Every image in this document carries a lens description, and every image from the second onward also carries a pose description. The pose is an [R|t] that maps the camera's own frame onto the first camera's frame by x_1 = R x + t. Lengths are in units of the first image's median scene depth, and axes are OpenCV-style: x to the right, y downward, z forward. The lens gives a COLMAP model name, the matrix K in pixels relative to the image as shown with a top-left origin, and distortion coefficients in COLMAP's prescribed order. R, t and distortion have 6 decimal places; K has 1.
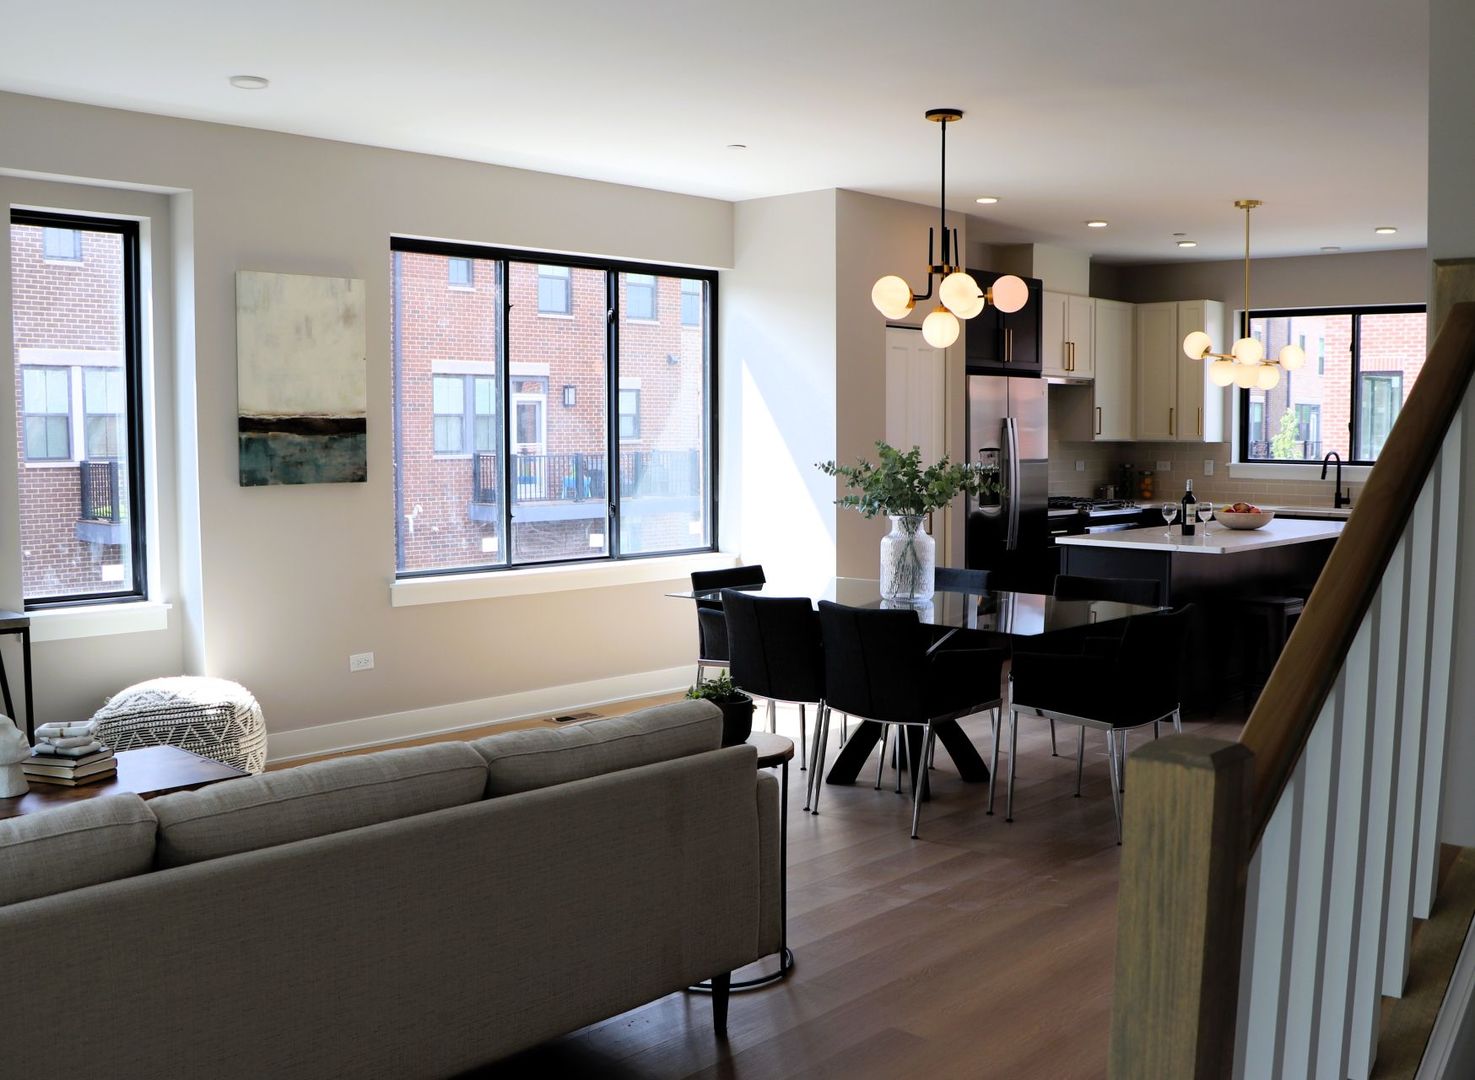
lens RADIAL K [[1535.9, 0, 737.5], [0, 1535.9, 539.9], [0, 0, 1]] dist [0.010835, 0.000000]
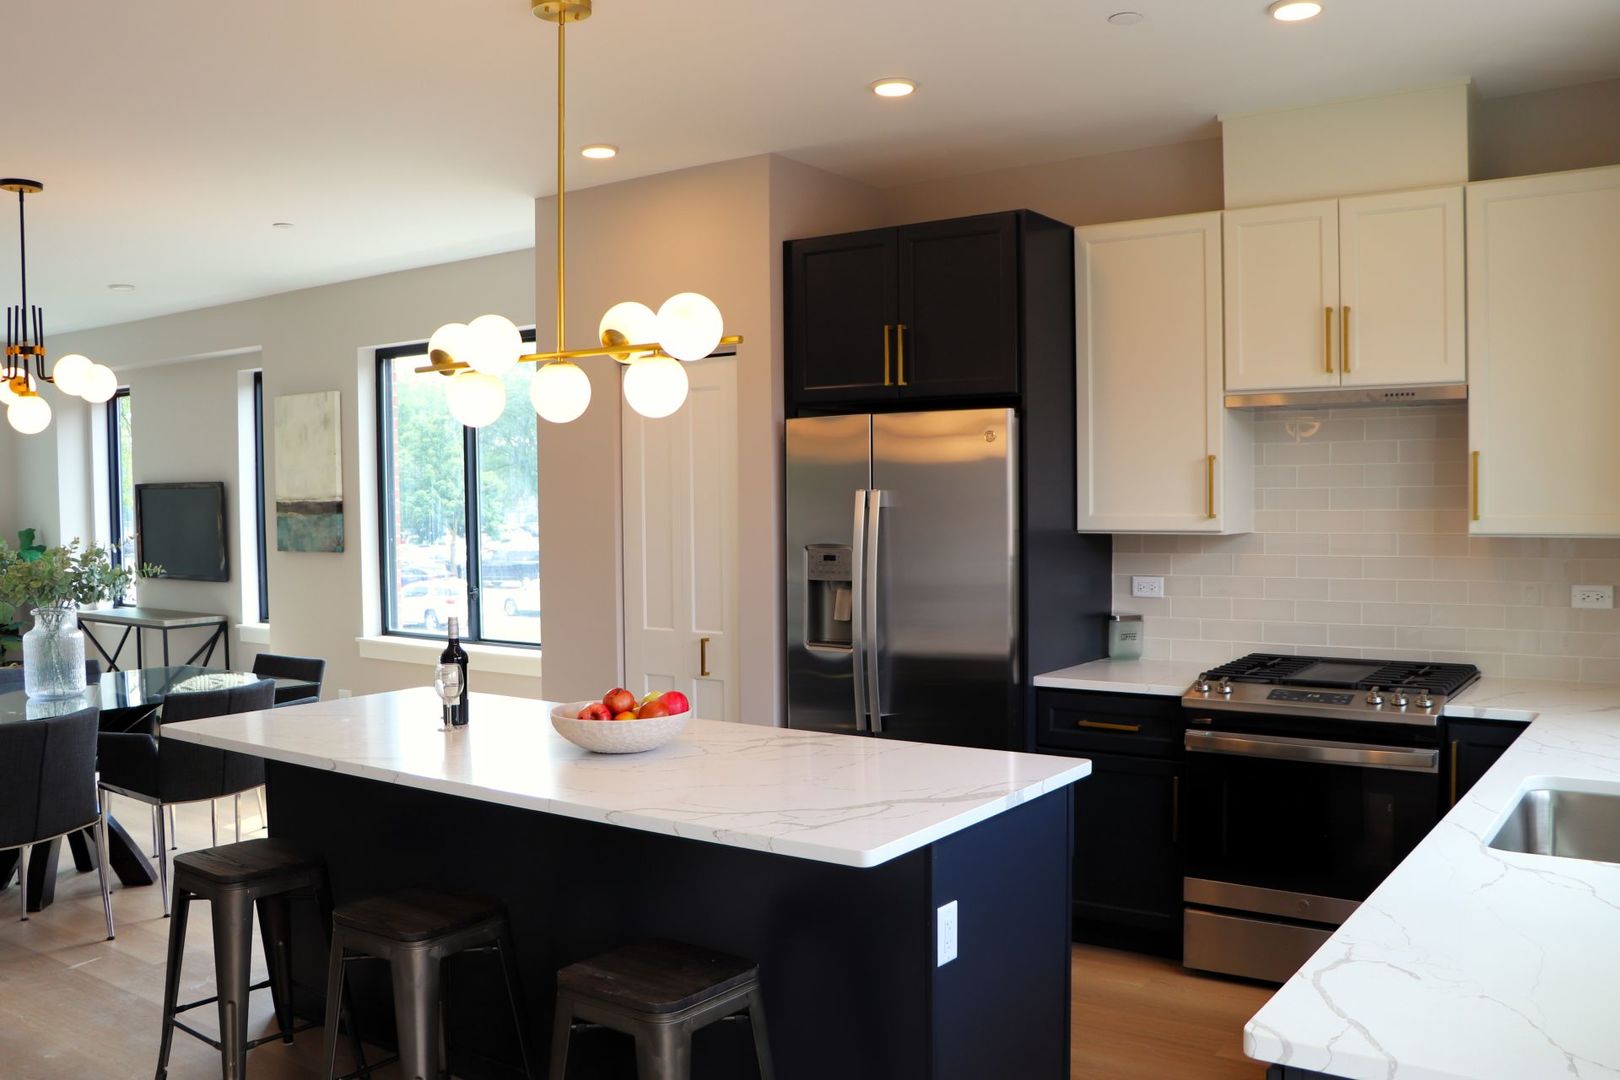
lens RADIAL K [[1368.1, 0, 809.2], [0, 1368.1, 540.1], [0, 0, 1]] dist [-0.009339, -0.001219]
pose [[0.115250, 0.024505, -0.993034, 0.919438], [-0.067694, 0.997565, 0.016760, -0.094504], [0.991027, 0.065291, 0.116628, 1.281962]]
